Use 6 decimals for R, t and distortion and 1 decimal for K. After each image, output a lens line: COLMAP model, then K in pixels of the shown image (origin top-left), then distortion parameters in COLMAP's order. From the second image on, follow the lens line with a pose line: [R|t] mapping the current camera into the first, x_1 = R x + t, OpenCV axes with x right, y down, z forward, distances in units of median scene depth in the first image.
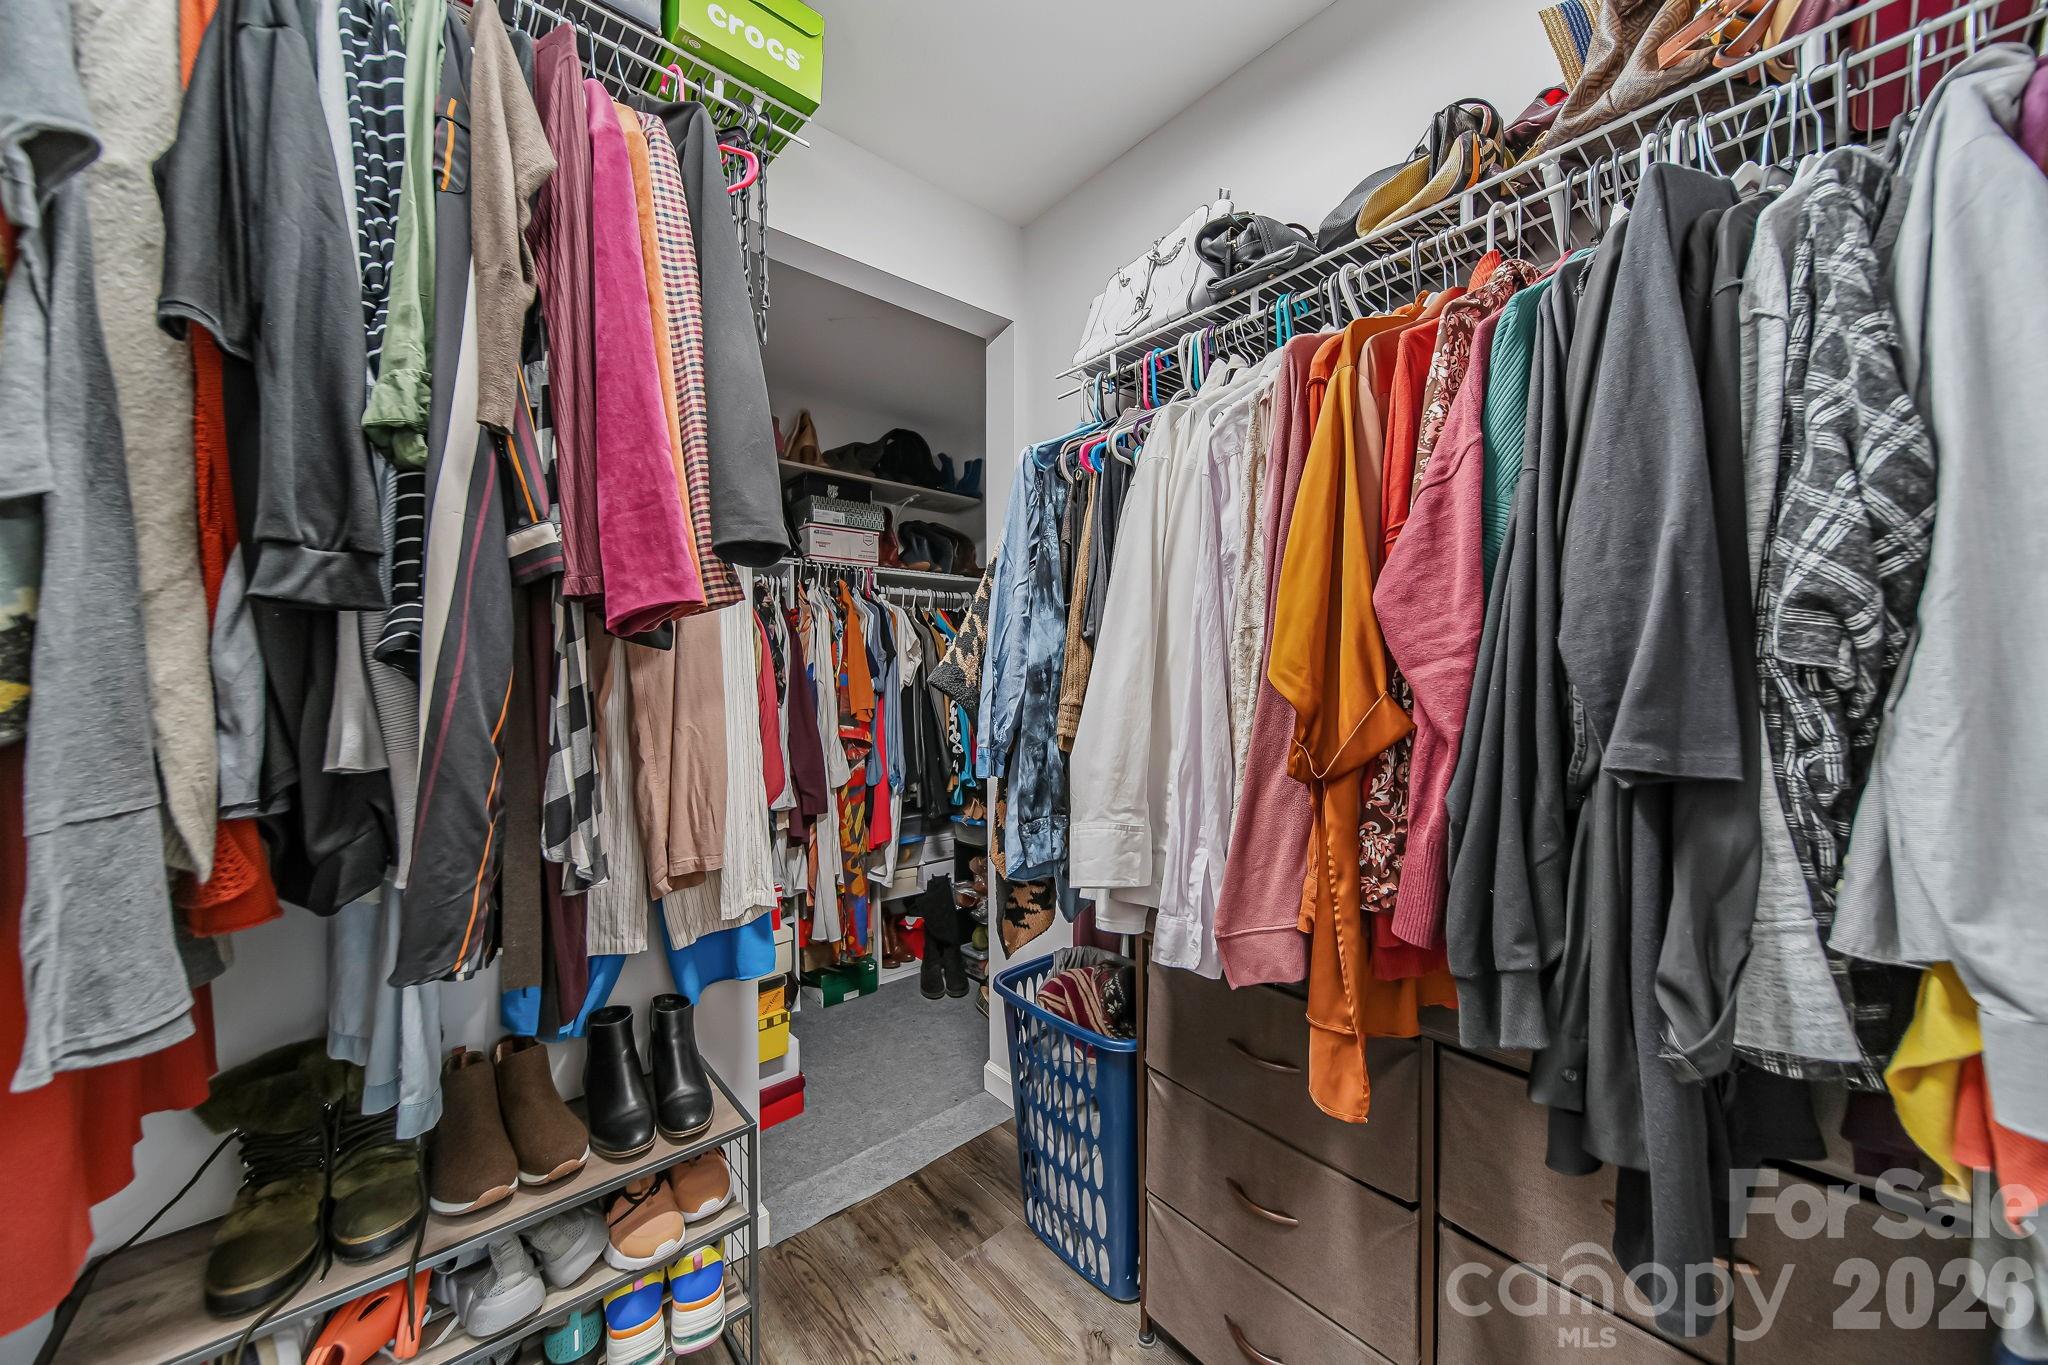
lens RADIAL K [[723.1, 0, 1035.8], [0, 723.1, 697.5], [0, 0, 1]] dist [0.002369, -0.000386]
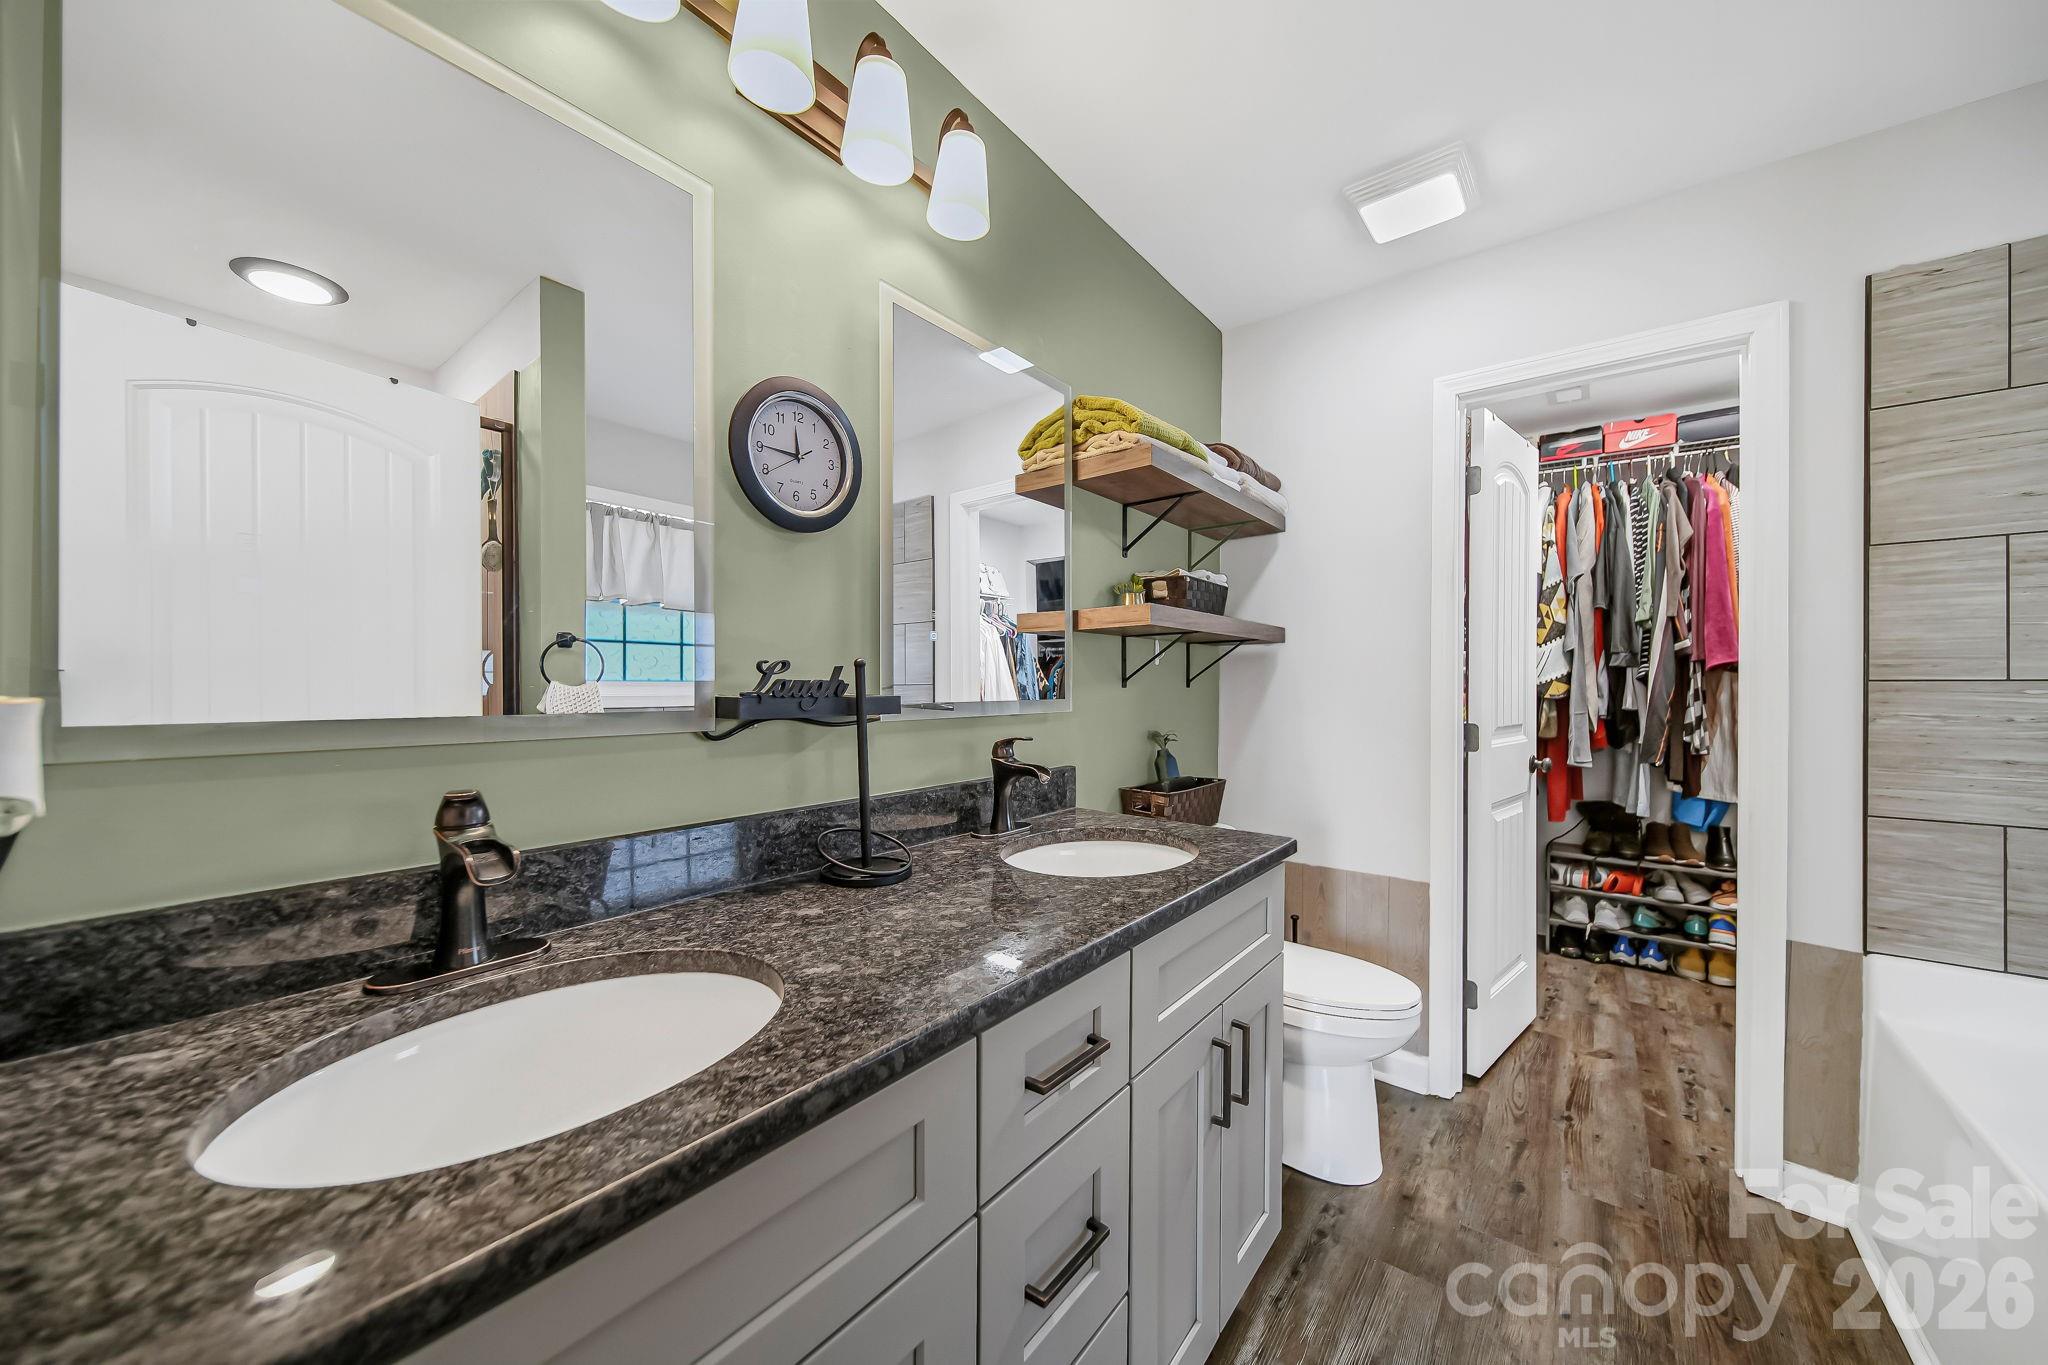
lens RADIAL K [[723.1, 0, 1034.0], [0, 723.1, 685.6], [0, 0, 1]] dist [0.002369, -0.000386]
pose [[0.192848, 0.005489, -0.981213, 2.087852], [-0.028283, 0.999600, 0.000033, 0.061235], [0.980821, 0.027746, 0.192926, -2.676853]]
